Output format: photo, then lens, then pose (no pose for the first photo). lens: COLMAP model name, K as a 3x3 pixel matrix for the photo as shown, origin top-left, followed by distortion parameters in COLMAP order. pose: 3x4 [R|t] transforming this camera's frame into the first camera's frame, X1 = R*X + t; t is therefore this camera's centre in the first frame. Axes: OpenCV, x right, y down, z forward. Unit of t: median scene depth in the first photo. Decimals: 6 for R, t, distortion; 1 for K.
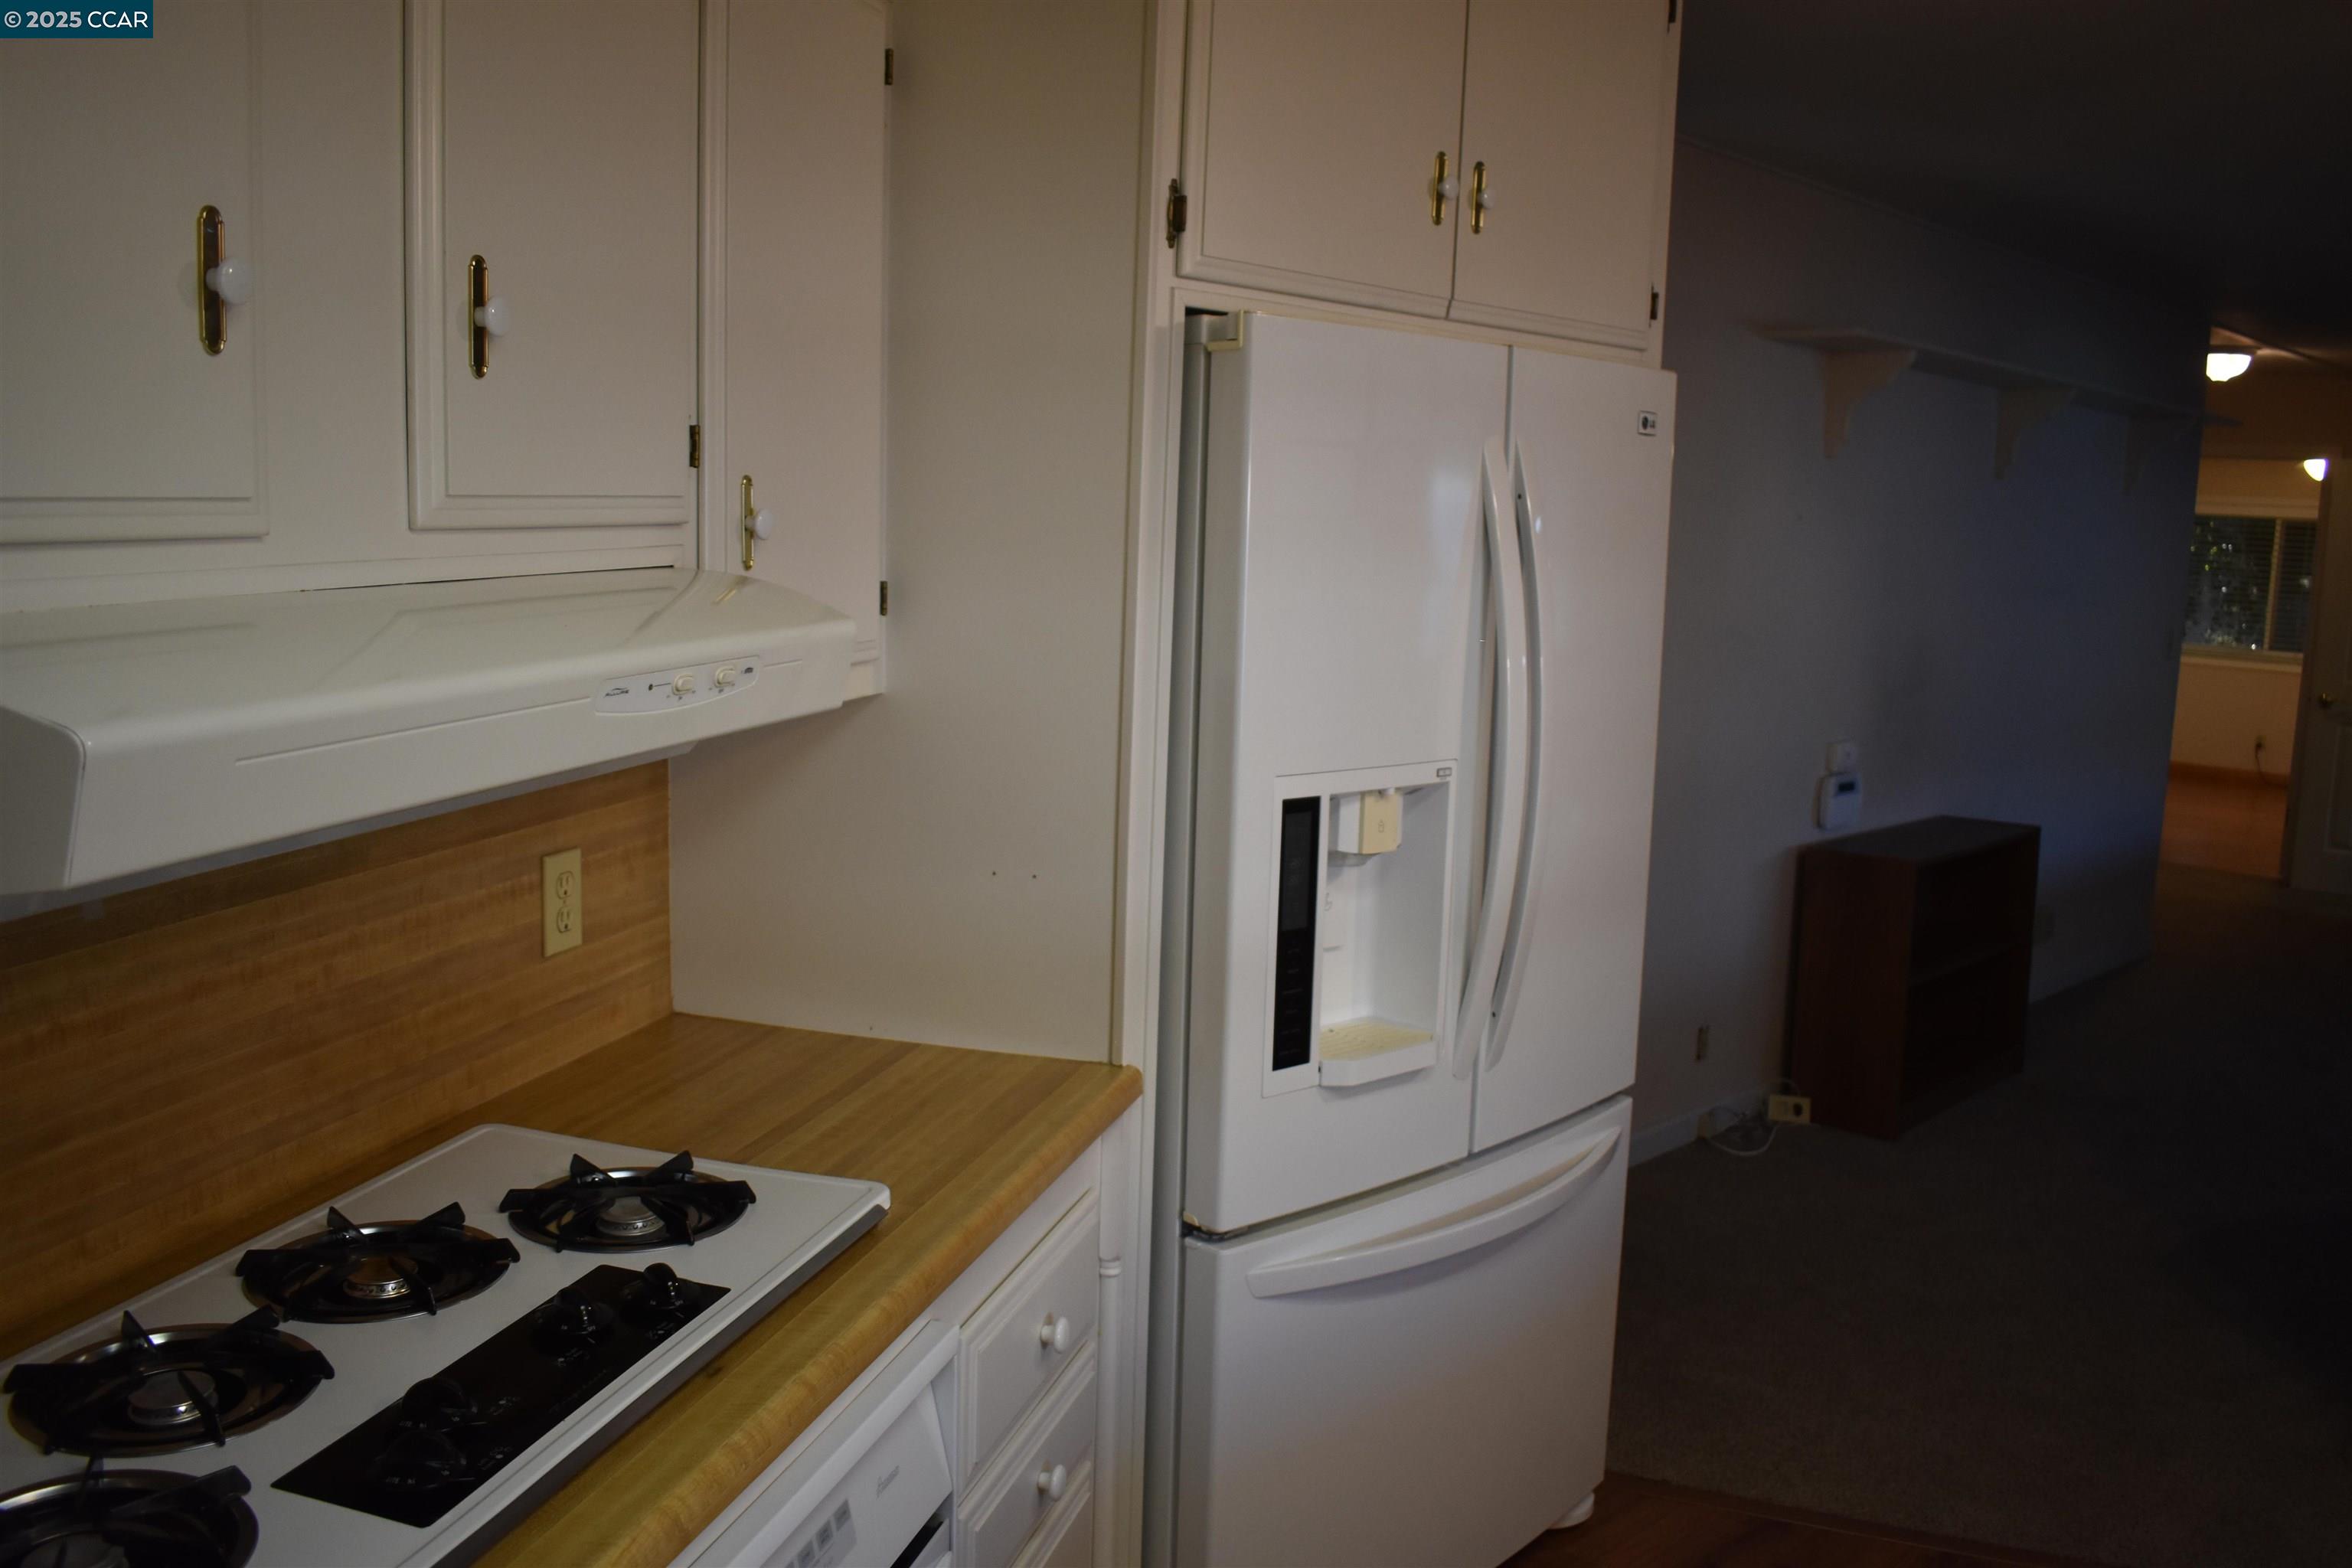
lens RADIAL K [[1909.7, 0, 1178.2], [0, 1909.7, 776.8], [0, 0, 1]] dist [-0.090748, 0.012506]
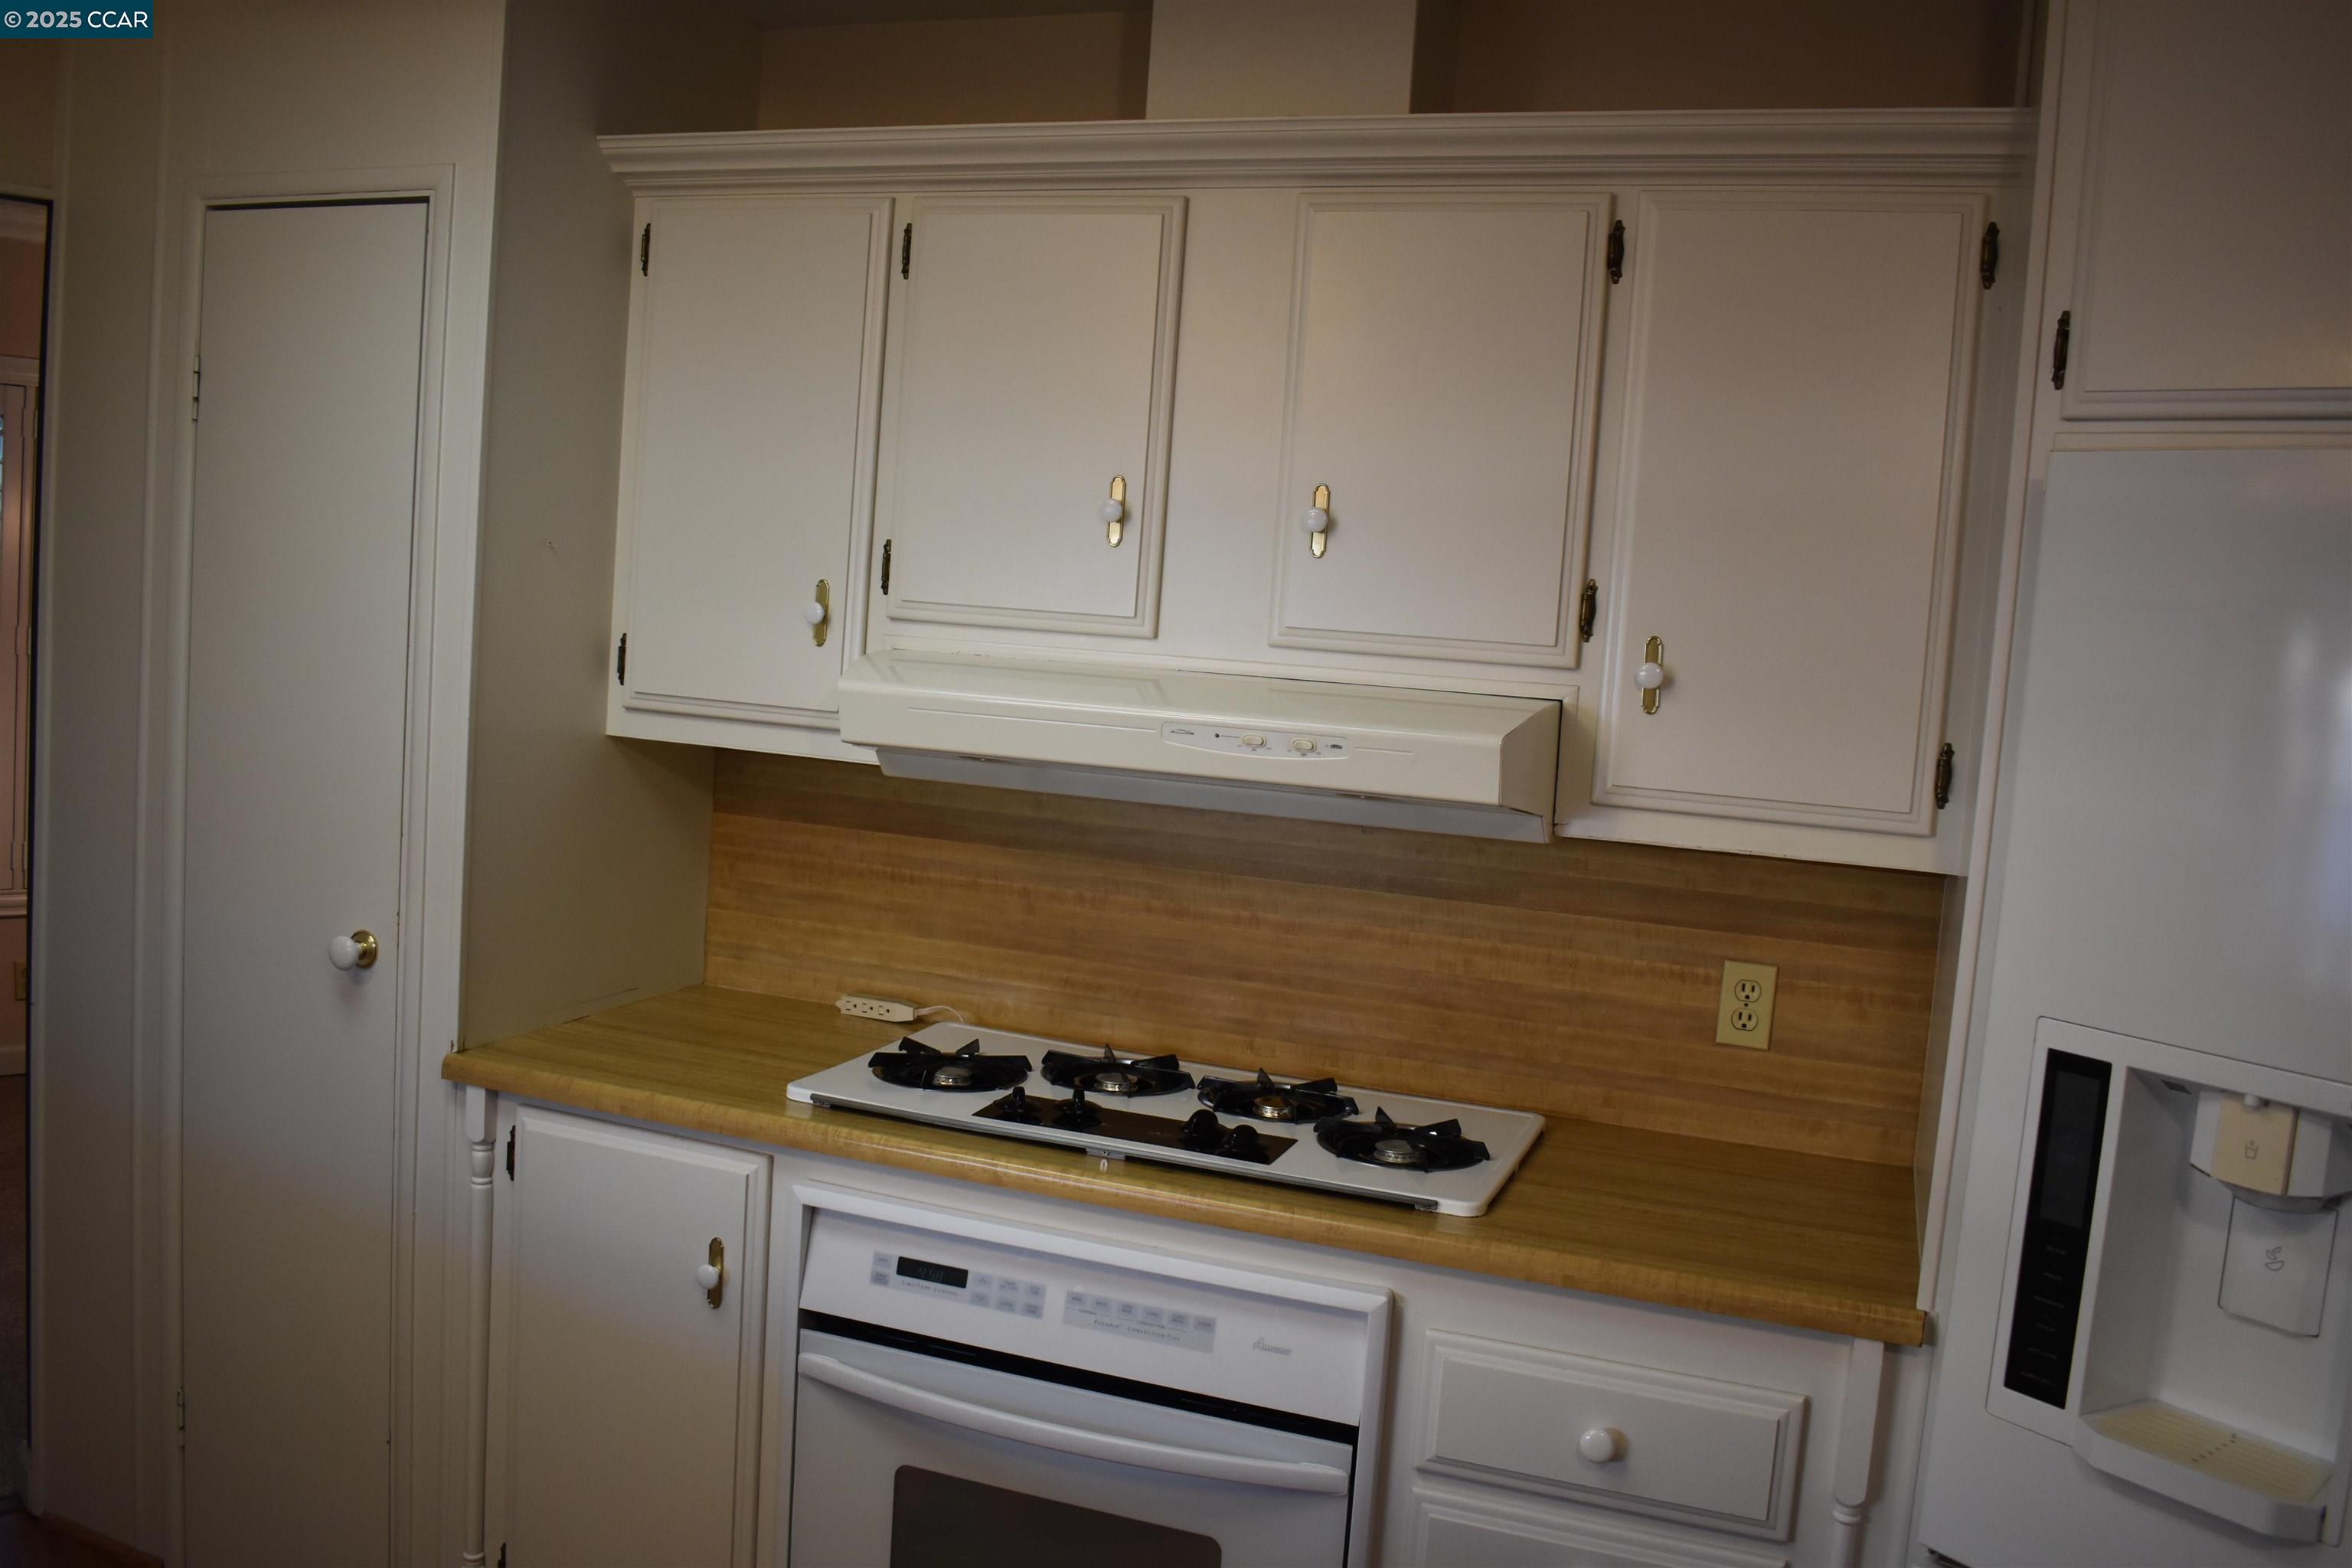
lens RADIAL K [[1909.7, 0, 1184.0], [0, 1909.7, 775.9], [0, 0, 1]] dist [-0.090748, 0.012506]
pose [[-0.068512, 0.046306, -0.996575, 0.963814], [-0.219704, 0.973698, 0.060347, -0.074948], [0.973158, 0.223086, -0.056537, 0.756473]]
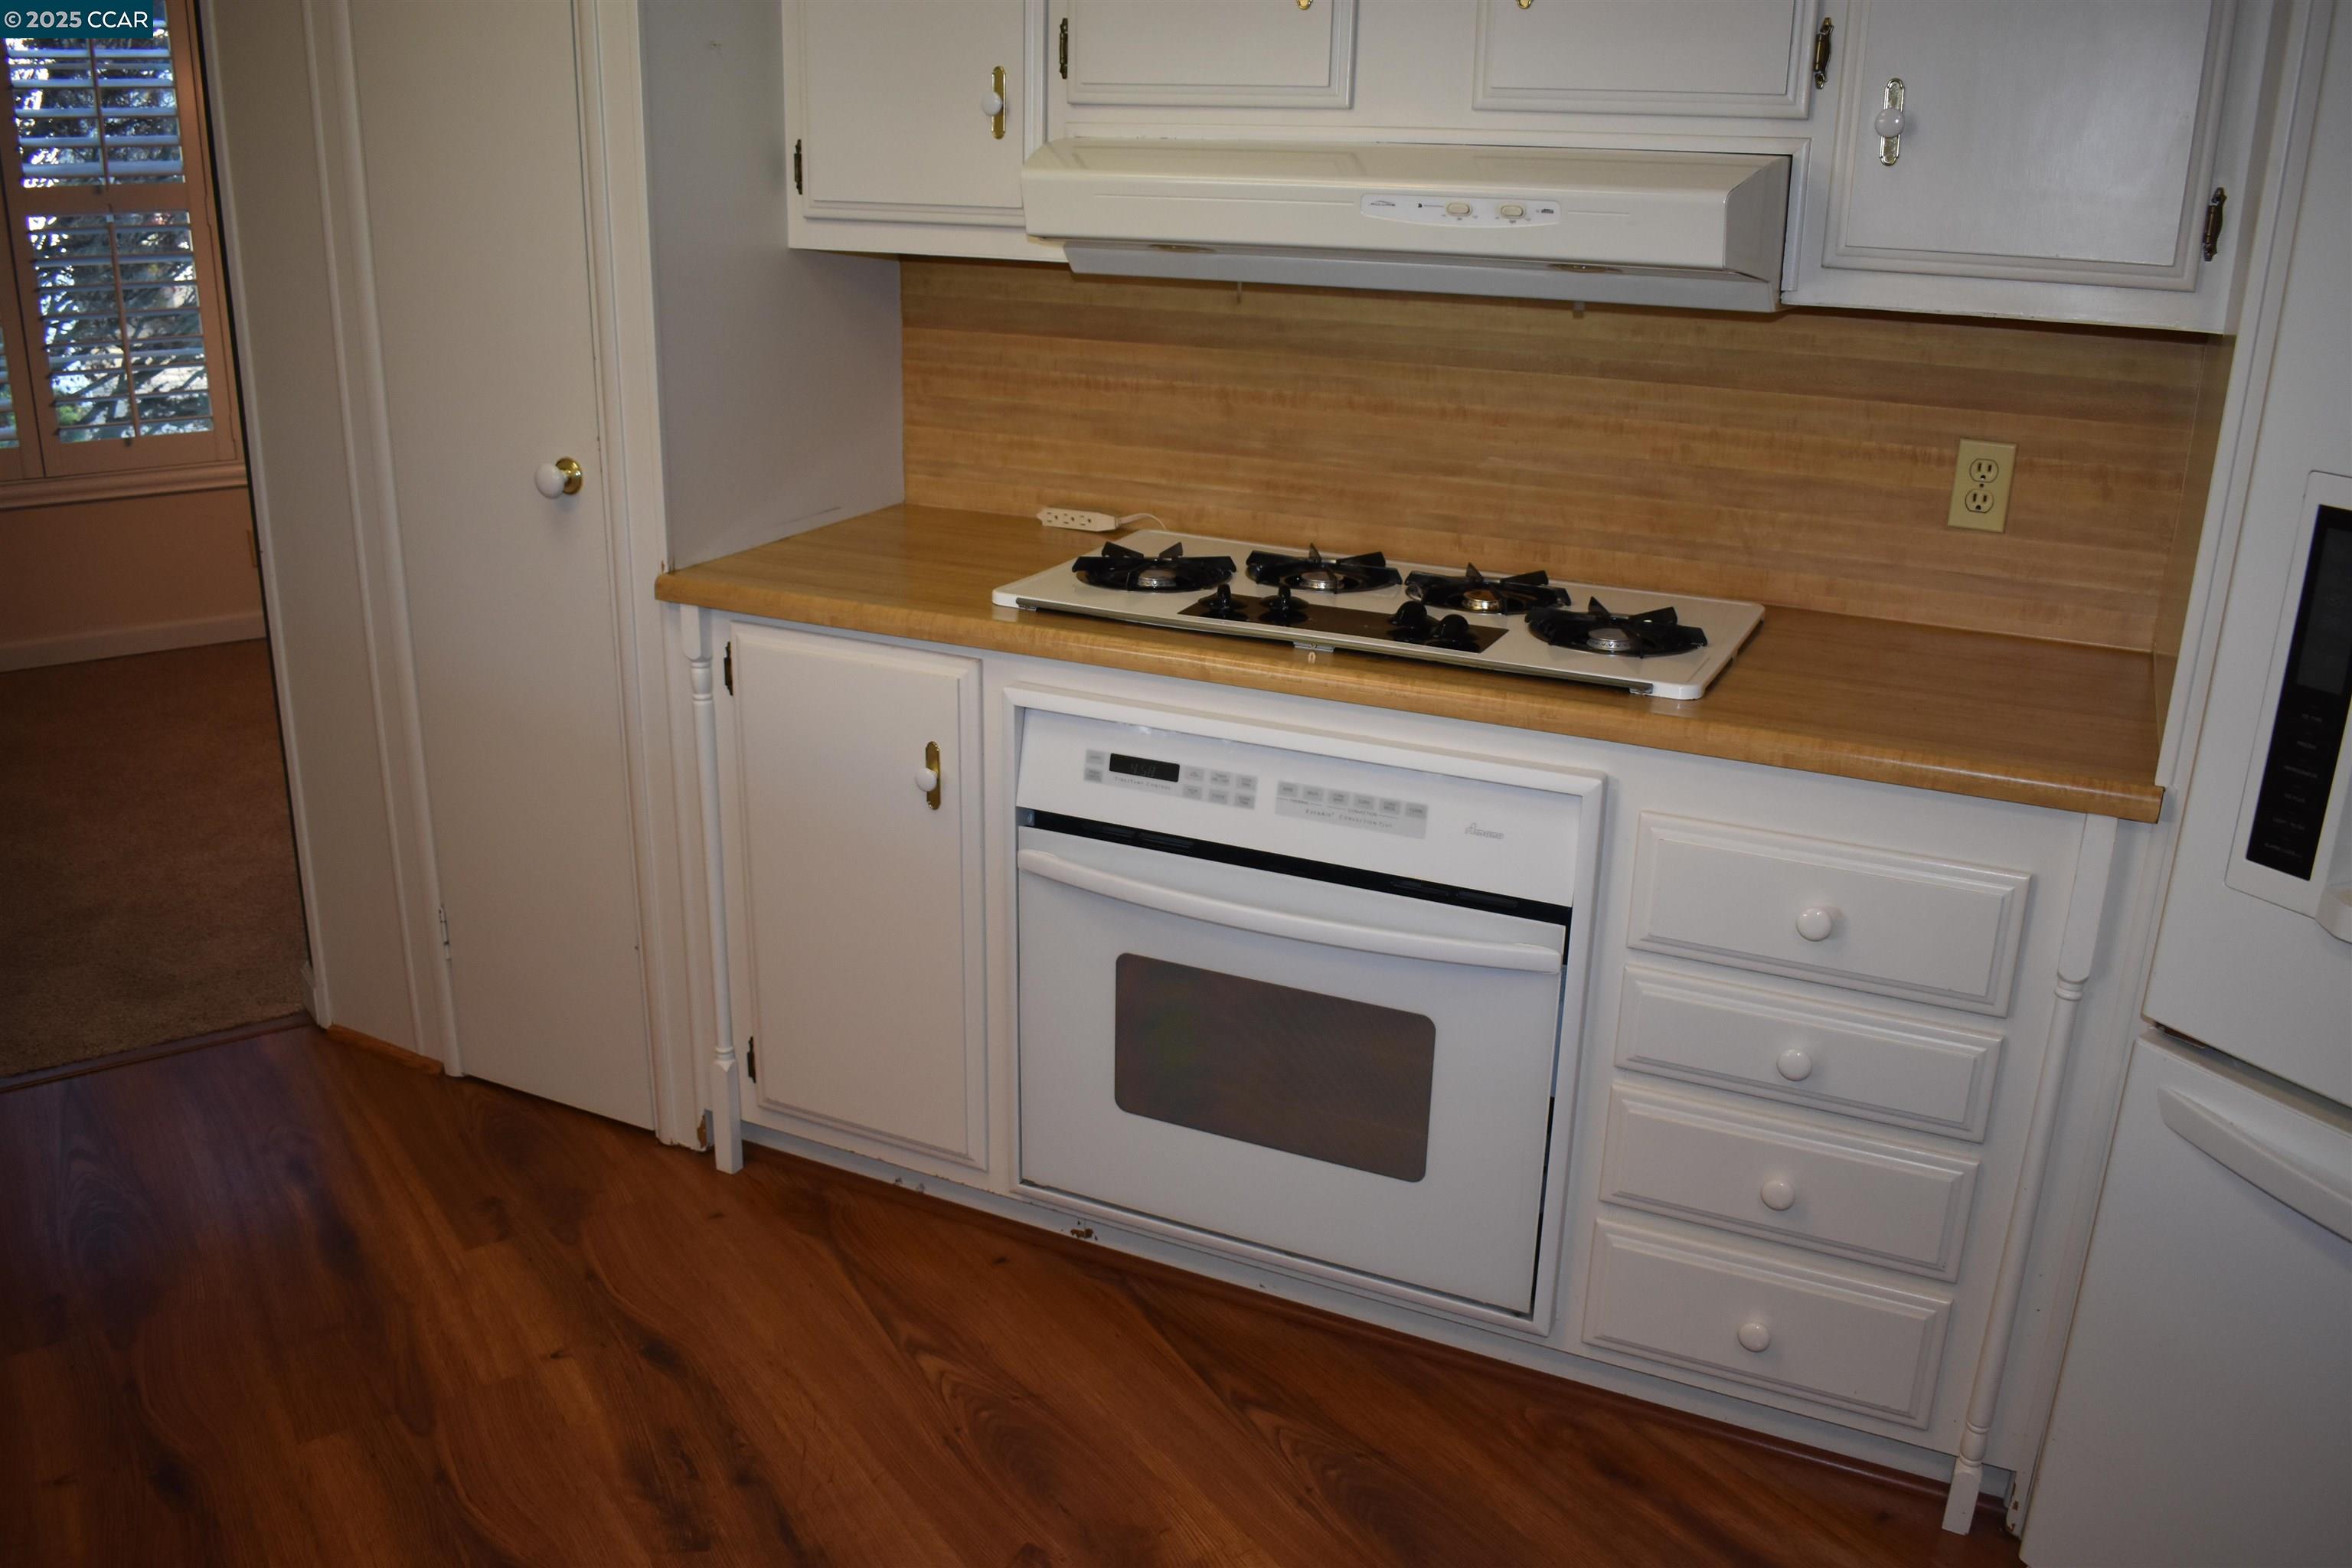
lens RADIAL K [[1909.7, 0, 1182.8], [0, 1909.7, 776.9], [0, 0, 1]] dist [-0.090748, 0.012506]
pose [[-0.166874, 0.281703, -0.944879, 0.946115], [-0.172125, 0.935278, 0.309239, -0.038796], [0.970838, 0.214241, -0.107586, 0.760214]]
